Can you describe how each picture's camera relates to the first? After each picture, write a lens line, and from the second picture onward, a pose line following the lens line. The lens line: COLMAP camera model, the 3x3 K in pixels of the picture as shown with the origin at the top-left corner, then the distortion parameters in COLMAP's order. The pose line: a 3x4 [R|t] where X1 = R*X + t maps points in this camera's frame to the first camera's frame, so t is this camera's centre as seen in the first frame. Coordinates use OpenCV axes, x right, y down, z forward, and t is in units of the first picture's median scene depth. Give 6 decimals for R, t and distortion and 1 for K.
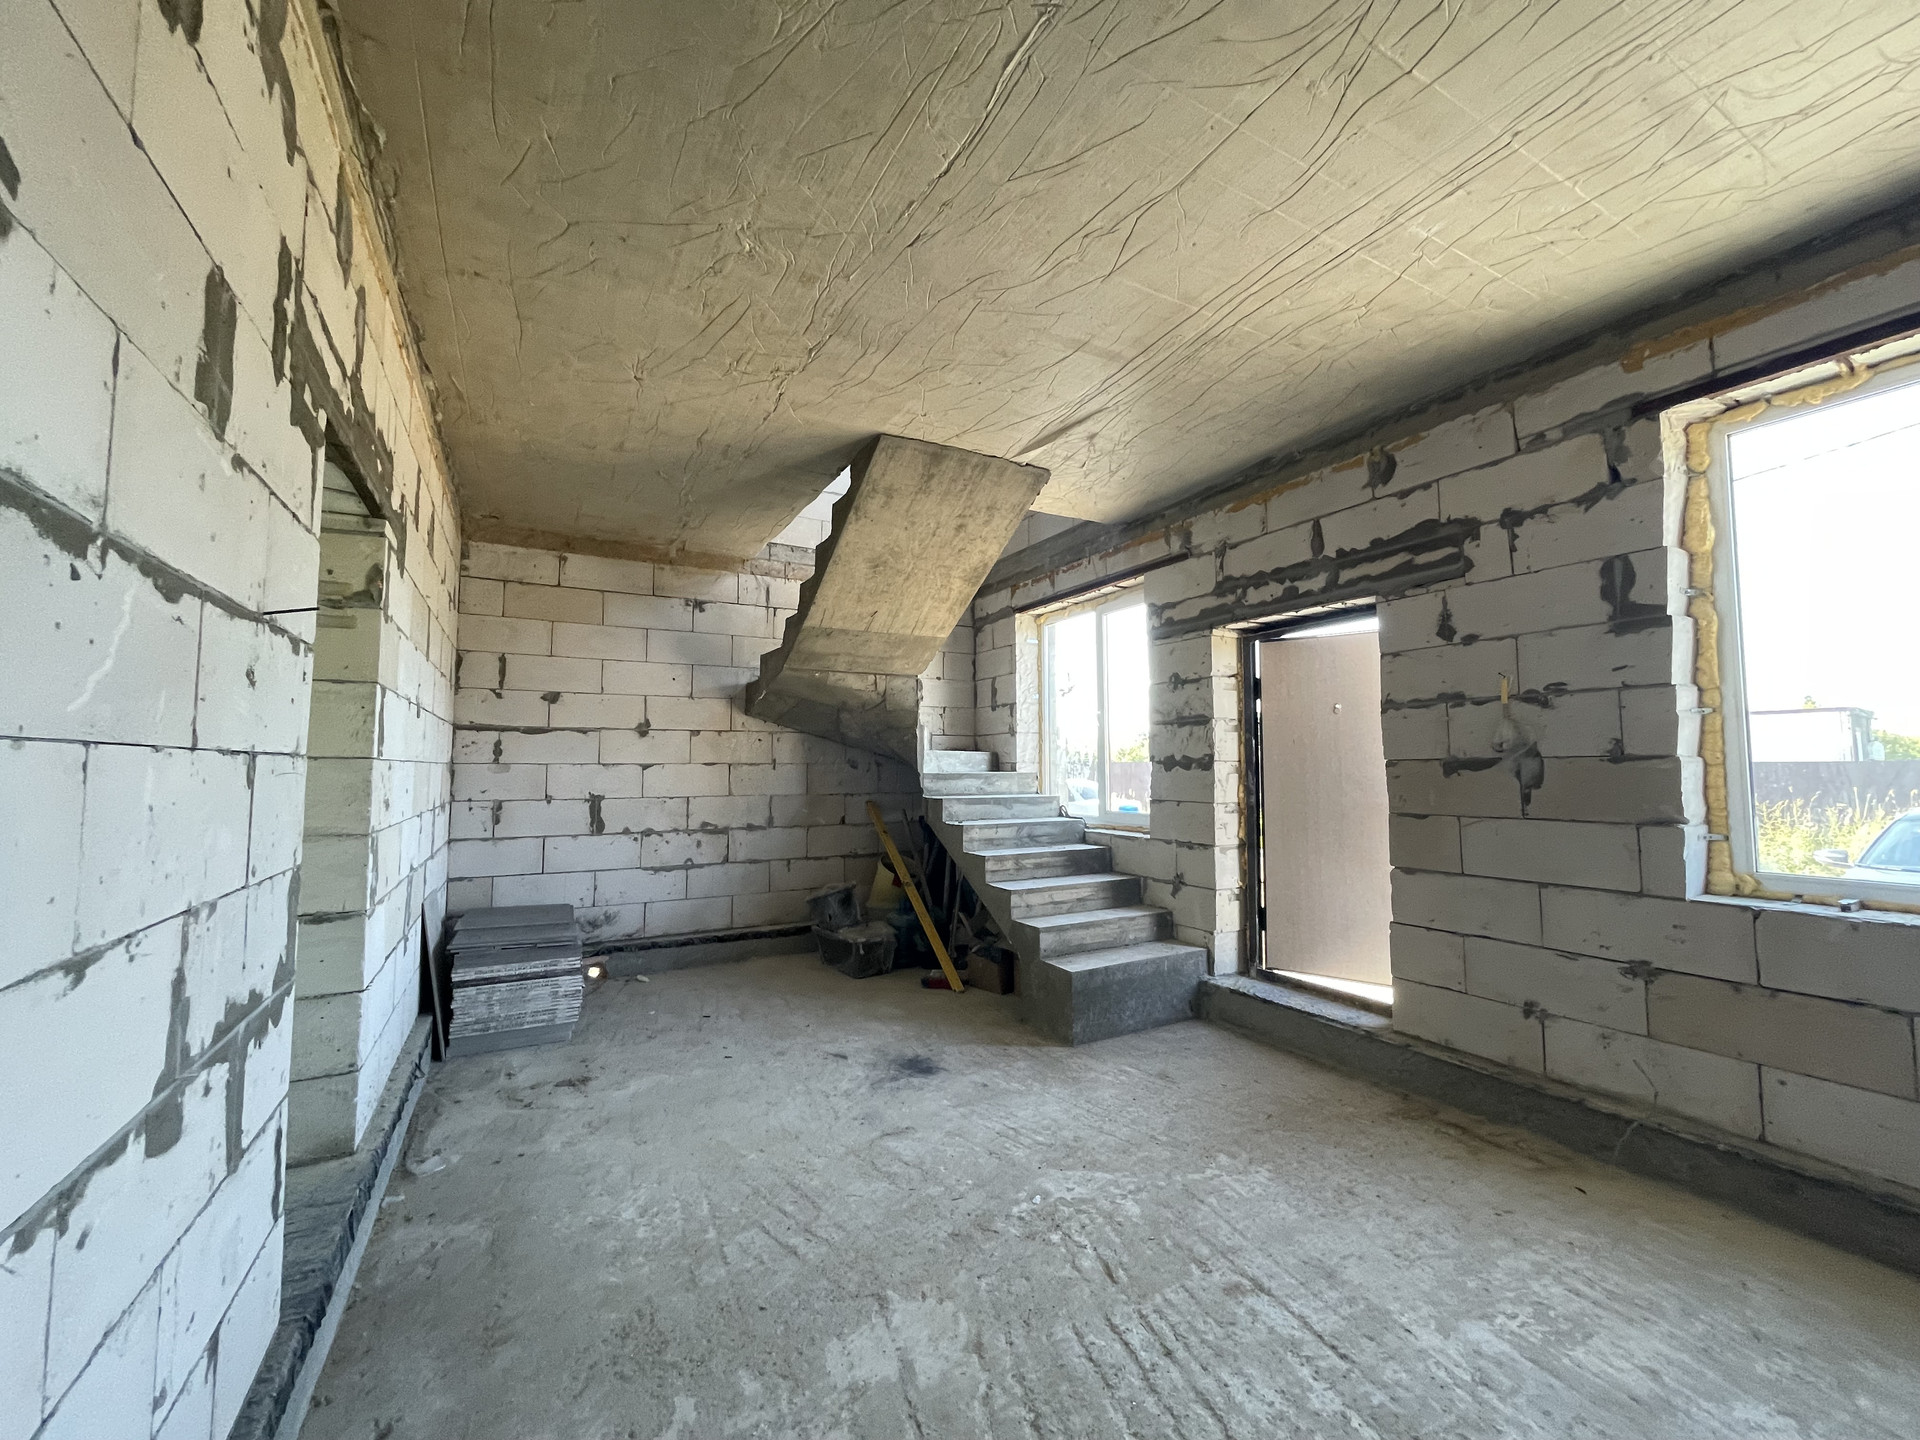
lens RADIAL K [[772.9, 0, 959.0], [0, 772.9, 714.1], [0, 0, 1]] dist [-0.003358, -0.000035]
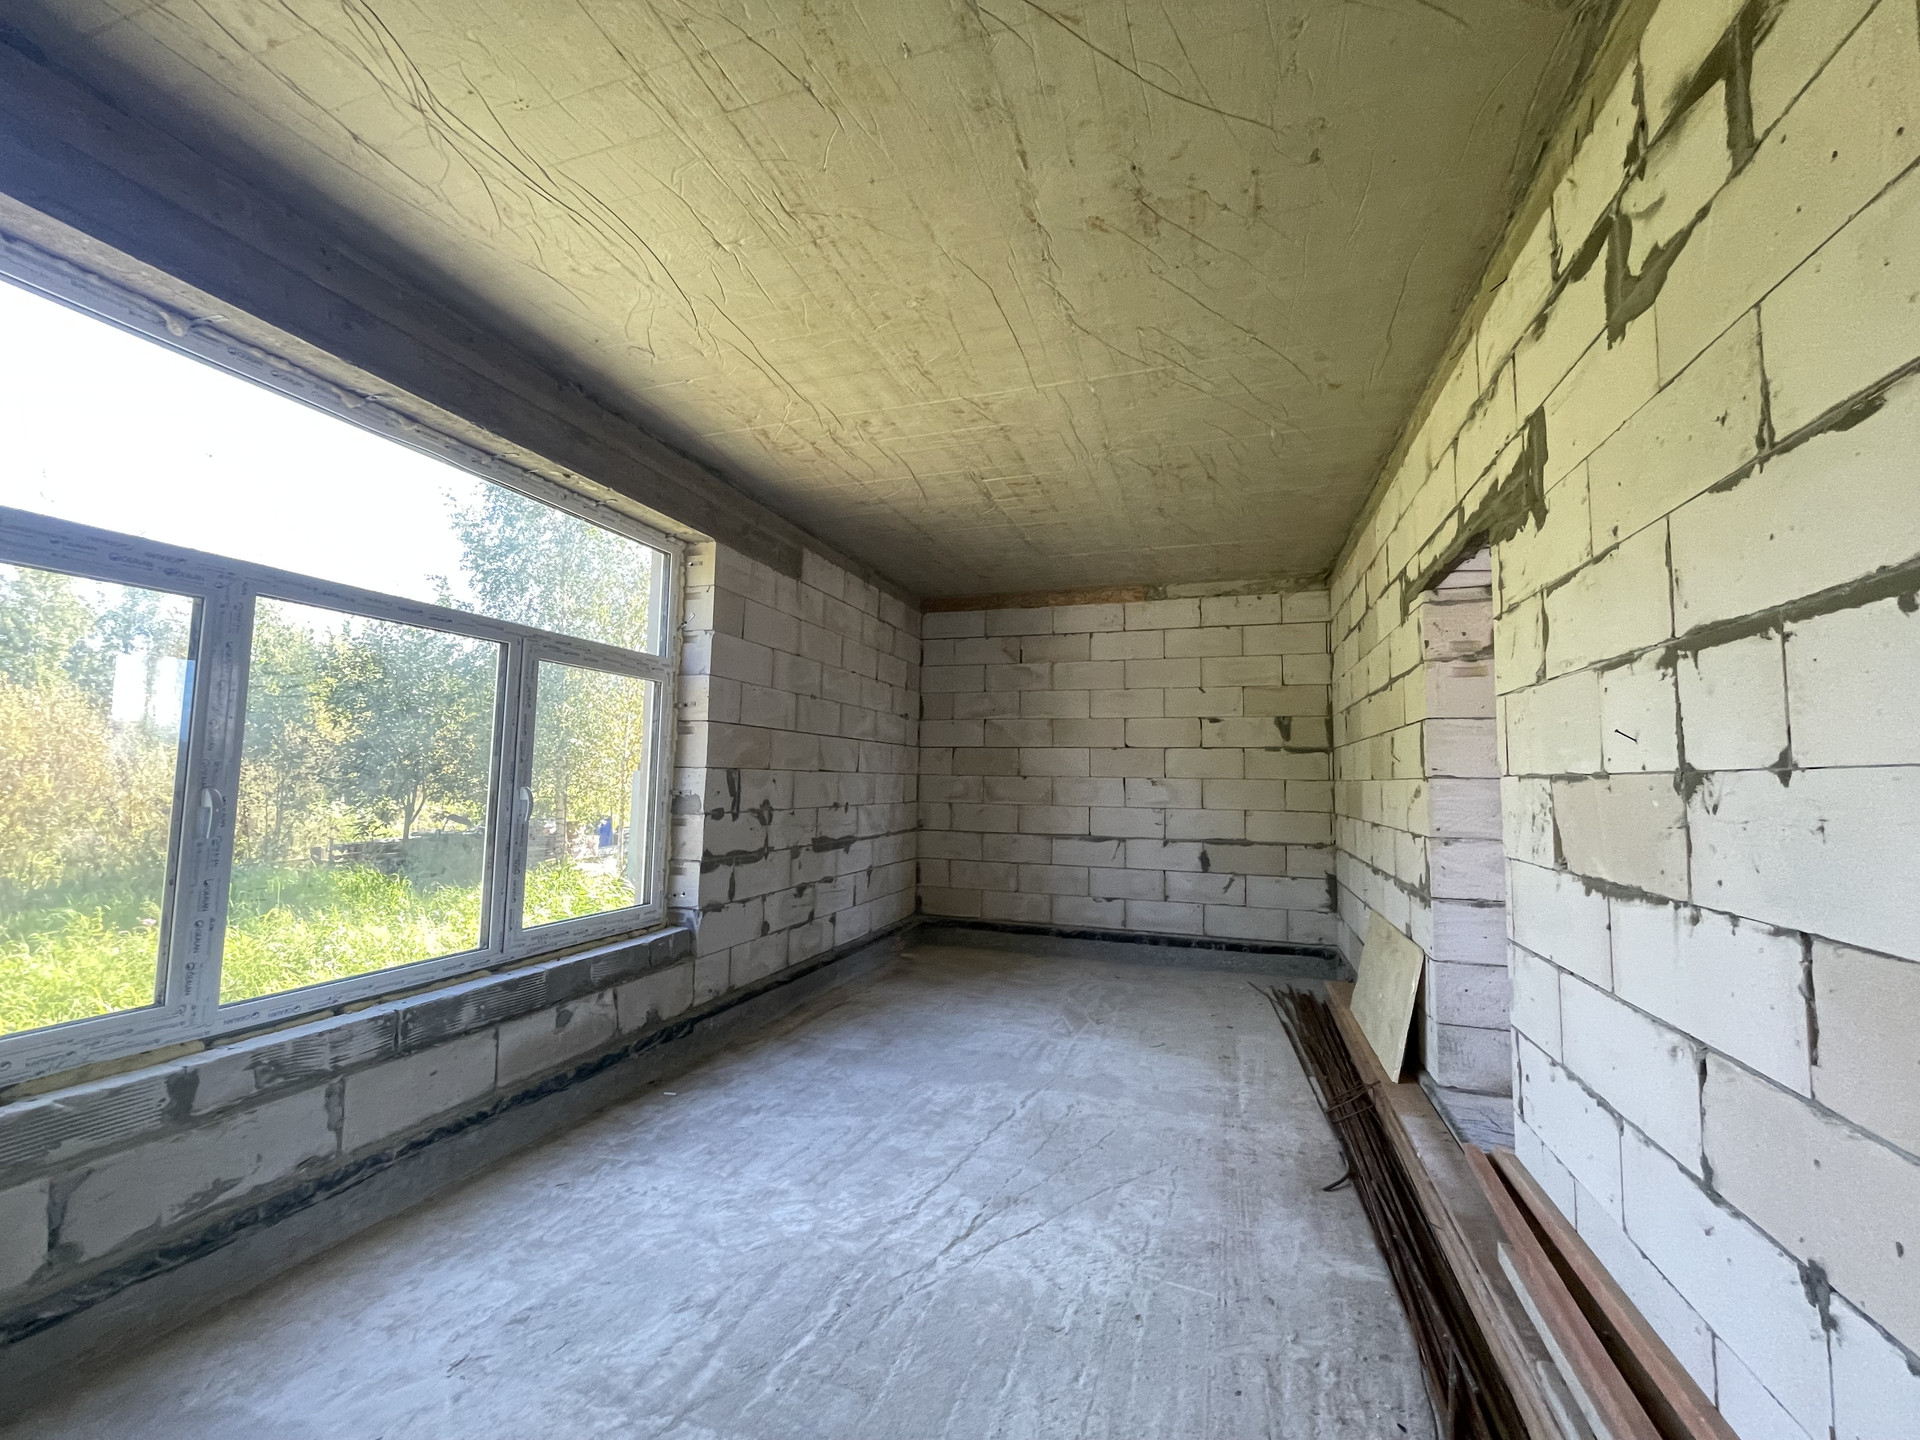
lens RADIAL K [[772.9, 0, 959.6], [0, 772.9, 715.6], [0, 0, 1]] dist [-0.003358, -0.000035]
pose [[0.673451, -0.049219, -0.737591, -0.436292], [0.037248, 0.998773, -0.032638, -0.037150], [0.738293, -0.005494, 0.674458, -0.491856]]
